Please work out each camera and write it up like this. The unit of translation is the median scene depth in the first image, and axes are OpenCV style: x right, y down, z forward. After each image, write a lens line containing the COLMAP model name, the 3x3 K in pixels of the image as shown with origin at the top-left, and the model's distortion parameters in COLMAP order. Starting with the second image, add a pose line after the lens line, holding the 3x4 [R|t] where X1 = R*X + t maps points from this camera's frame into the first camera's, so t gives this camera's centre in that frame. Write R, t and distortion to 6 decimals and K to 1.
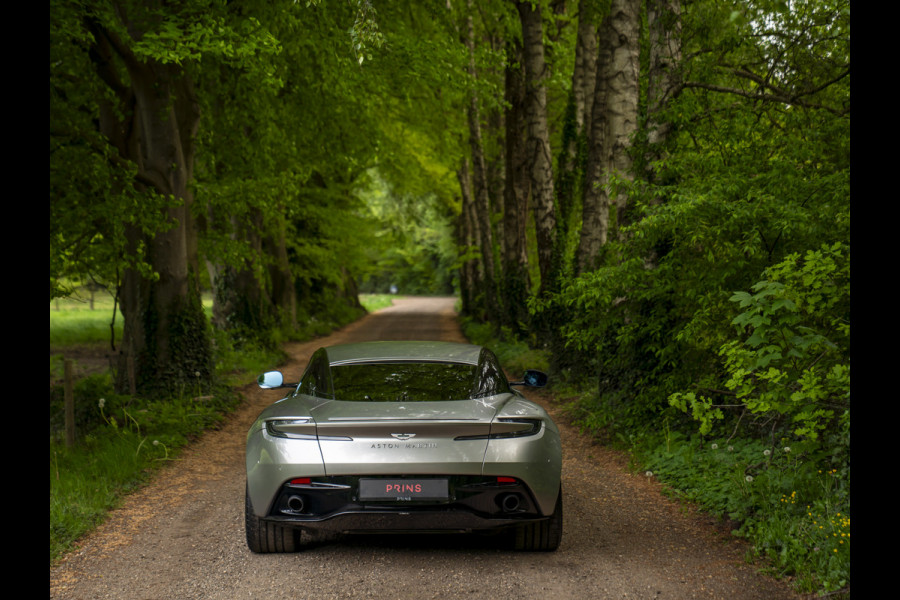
lens RADIAL K [[1778.3, 0, 422.4], [0, 1778.3, 309.3], [0, 0, 1]] dist [0.381440, 0.000000]
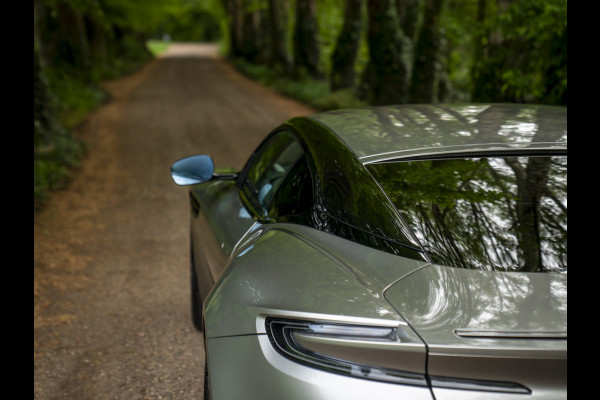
lens RADIAL K [[1185.5, 0, 303.4], [0, 1185.5, 200.3], [0, 0, 1]] dist [0.381440, 0.000000]
pose [[0.994359, -0.018755, 0.104393, -0.095453], [0.005885, 0.992481, 0.122255, 0.002173], [-0.105901, -0.120951, 0.986993, 0.650733]]
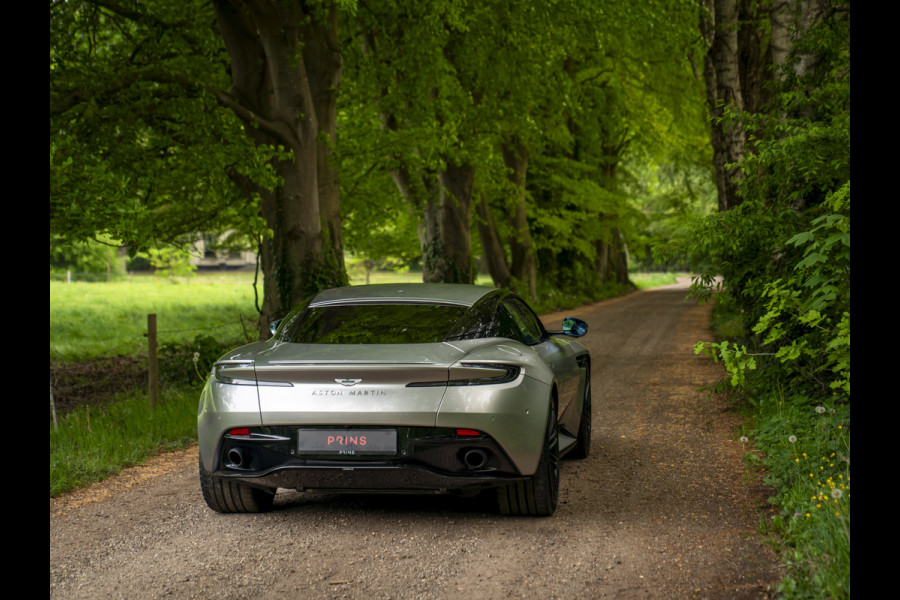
lens RADIAL K [[1778.3, 0, 455.2], [0, 1778.3, 303.2], [0, 0, 1]] dist [0.381440, 0.000000]
pose [[0.987341, 0.001365, -0.158607, 0.154900], [-0.000436, 0.999983, 0.005897, 0.023047], [0.158612, -0.005753, 0.987324, 0.116879]]
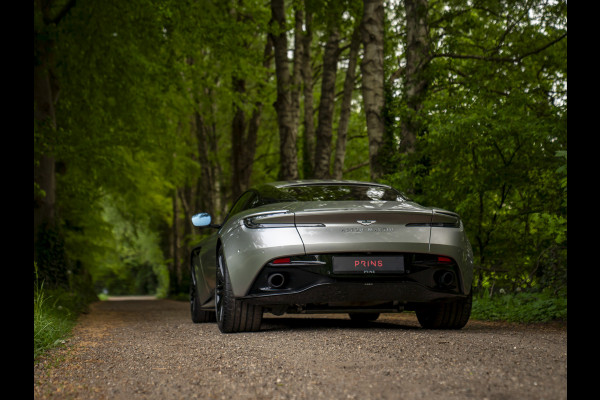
lens RADIAL K [[1185.5, 0, 293.9], [0, 1185.5, 200.0], [0, 0, 1]] dist [0.381440, 0.000000]
pose [[0.987726, 0.003607, 0.156153, -0.161564], [0.011959, 0.995052, -0.098633, 0.116518], [-0.155736, 0.099290, 0.982796, 0.166434]]
